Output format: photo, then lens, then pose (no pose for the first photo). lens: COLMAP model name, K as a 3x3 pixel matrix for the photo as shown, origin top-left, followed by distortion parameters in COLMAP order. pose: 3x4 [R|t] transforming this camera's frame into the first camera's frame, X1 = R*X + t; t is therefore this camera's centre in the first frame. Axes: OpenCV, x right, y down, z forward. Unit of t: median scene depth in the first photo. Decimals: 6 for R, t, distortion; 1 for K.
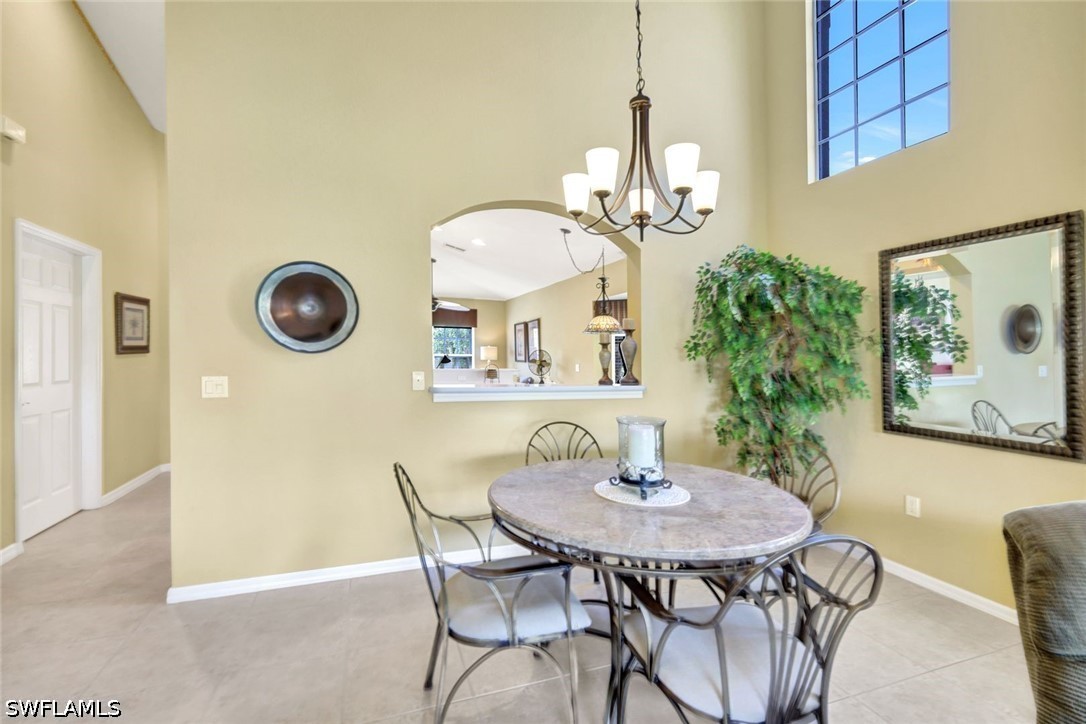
lens RADIAL K [[472.7, 0, 554.3], [0, 472.7, 356.5], [0, 0, 1]] dist [0.007129, -0.000283]
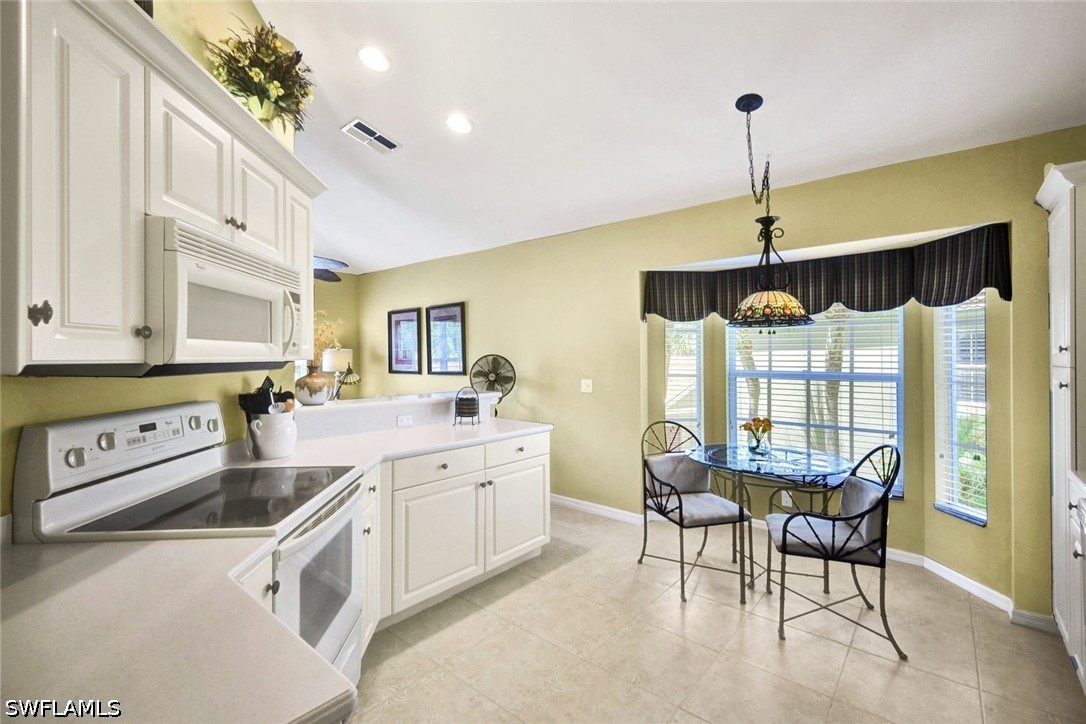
lens RADIAL K [[472.7, 0, 554.3], [0, 472.7, 356.5], [0, 0, 1]] dist [0.007129, -0.000283]
pose [[0.872241, -0.001708, 0.489074, -0.235761], [0.002463, 0.999997, -0.000900, -0.011487], [-0.489071, 0.001990, 0.872242, 0.453195]]
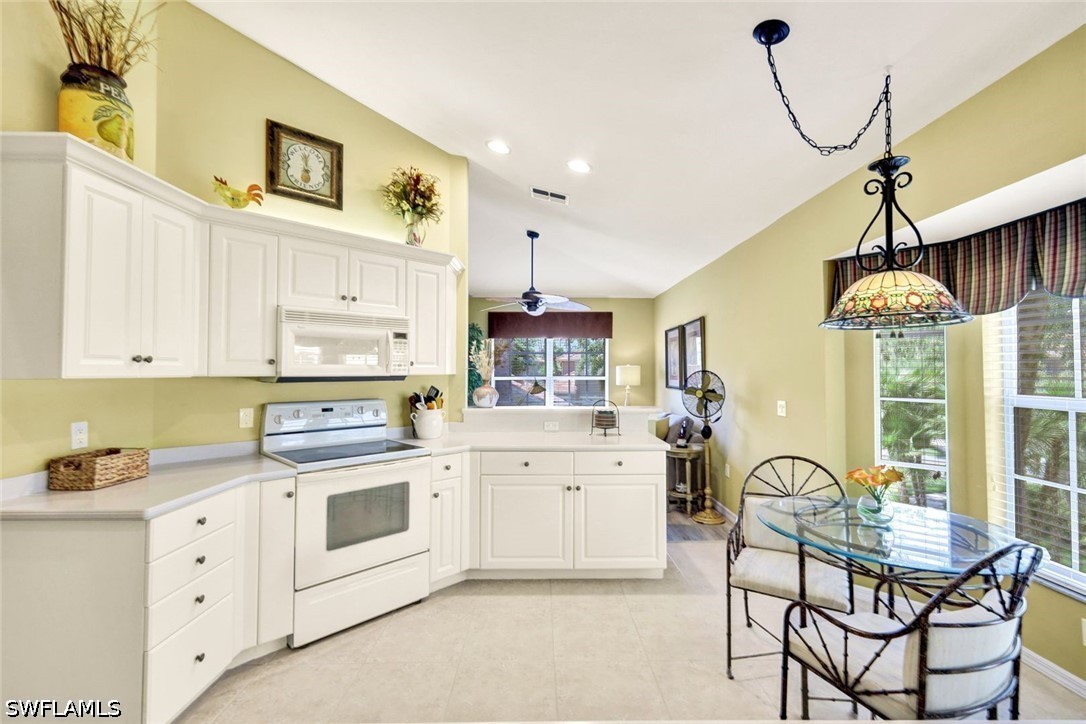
lens RADIAL K [[484.4, 0, 555.4], [0, 484.4, 363.9], [0, 0, 1]] dist [0.013632, -0.000030]
pose [[0.941054, -0.008536, -0.338148, -0.000915], [0.001659, 0.999786, -0.020621, -0.011039], [0.338252, 0.018844, 0.940867, 0.406374]]
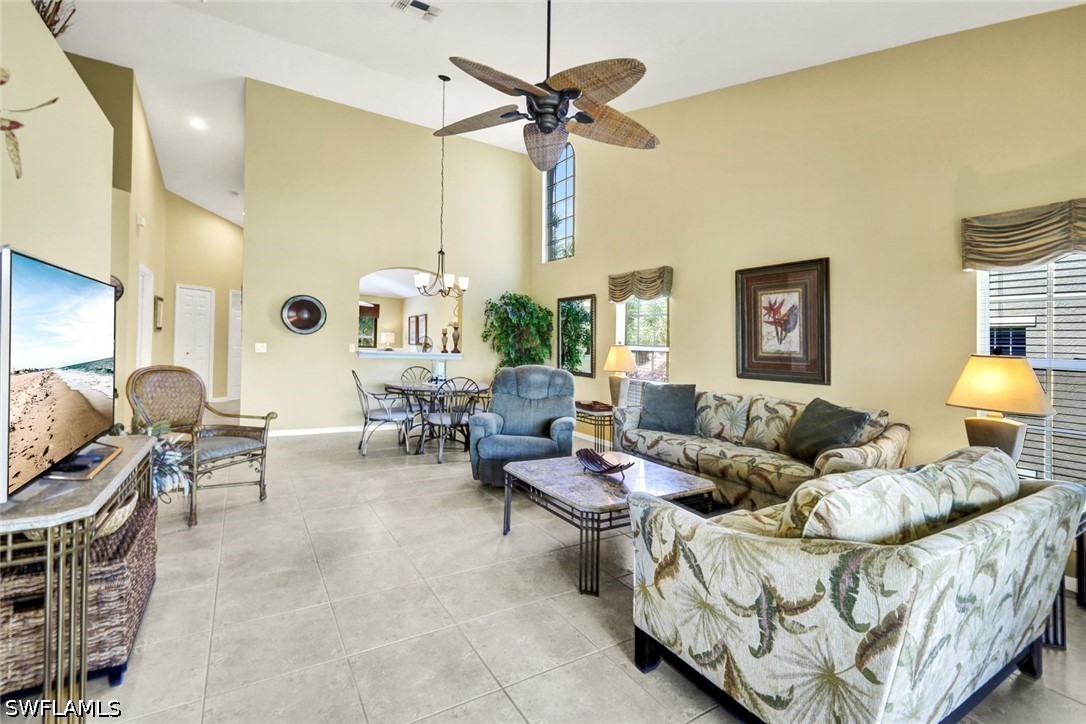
lens RADIAL K [[481.1, 0, 551.6], [0, 481.1, 345.2], [0, 0, 1]] dist [0.022239, -0.000020]
pose [[0.982439, 0.023698, 0.185071, 0.077885], [-0.023597, 0.999718, -0.002746, 0.008118], [-0.185084, -0.001669, 0.982721, -0.516992]]
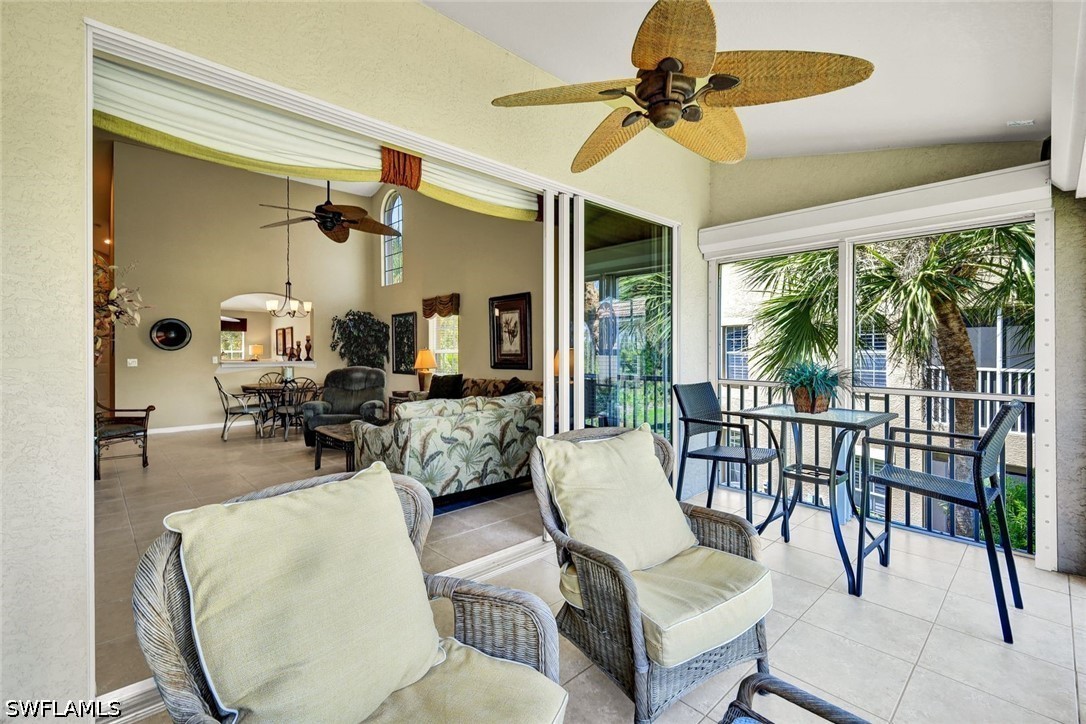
lens RADIAL K [[484.3, 0, 543.2], [0, 484.3, 339.0], [0, 0, 1]] dist [-0.000996, -0.000163]
pose [[0.930109, -0.005162, 0.367248, 0.165636], [0.014552, 0.999634, -0.022803, 0.007841], [-0.366996, 0.026554, 0.929844, -0.849342]]
